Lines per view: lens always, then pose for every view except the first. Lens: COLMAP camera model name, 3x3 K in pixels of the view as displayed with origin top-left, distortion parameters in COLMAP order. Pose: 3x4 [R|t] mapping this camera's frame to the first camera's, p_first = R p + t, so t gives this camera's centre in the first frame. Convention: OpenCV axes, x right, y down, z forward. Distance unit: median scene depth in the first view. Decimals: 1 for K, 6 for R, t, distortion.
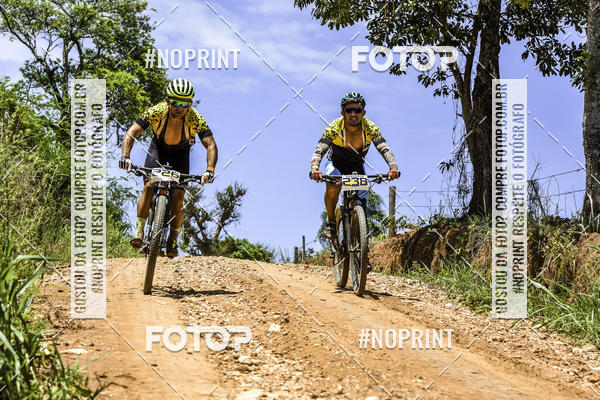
lens RADIAL K [[3027.8, 0, 300.0], [0, 3027.8, 200.0], [0, 0, 1]] dist [-0.223820, 5.756574]
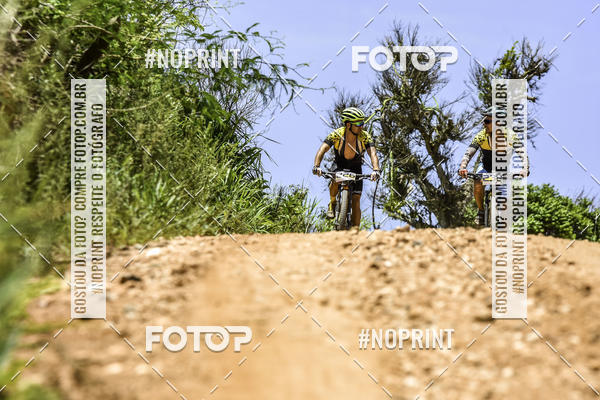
lens RADIAL K [[3971.3, 0, 300.0], [0, 3971.3, 200.0], [0, 0, 1]] dist [0.731316, 5.528541]
pose [[0.998947, -0.006308, -0.045437, -0.026775], [0.007113, 0.999820, 0.017578, 0.005394], [0.045318, -0.017883, 0.998813, 0.475598]]
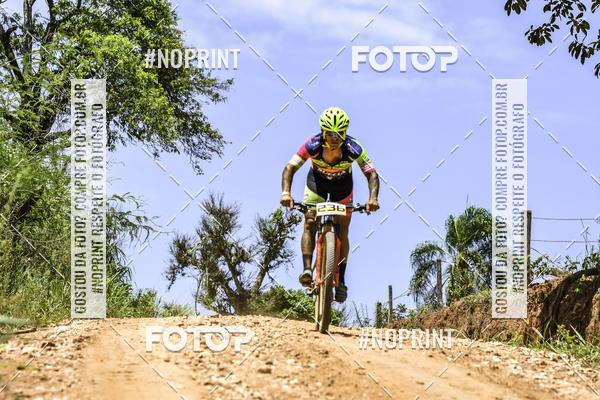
lens RADIAL K [[3971.3, 0, 300.0], [0, 3971.3, 200.0], [0, 0, 1]] dist [0.731316, 5.528541]
pose [[0.999281, 0.003653, -0.037730, 0.014144], [-0.003931, 0.999966, -0.007292, -0.000369], [0.037702, 0.007435, 0.999261, 0.136223]]
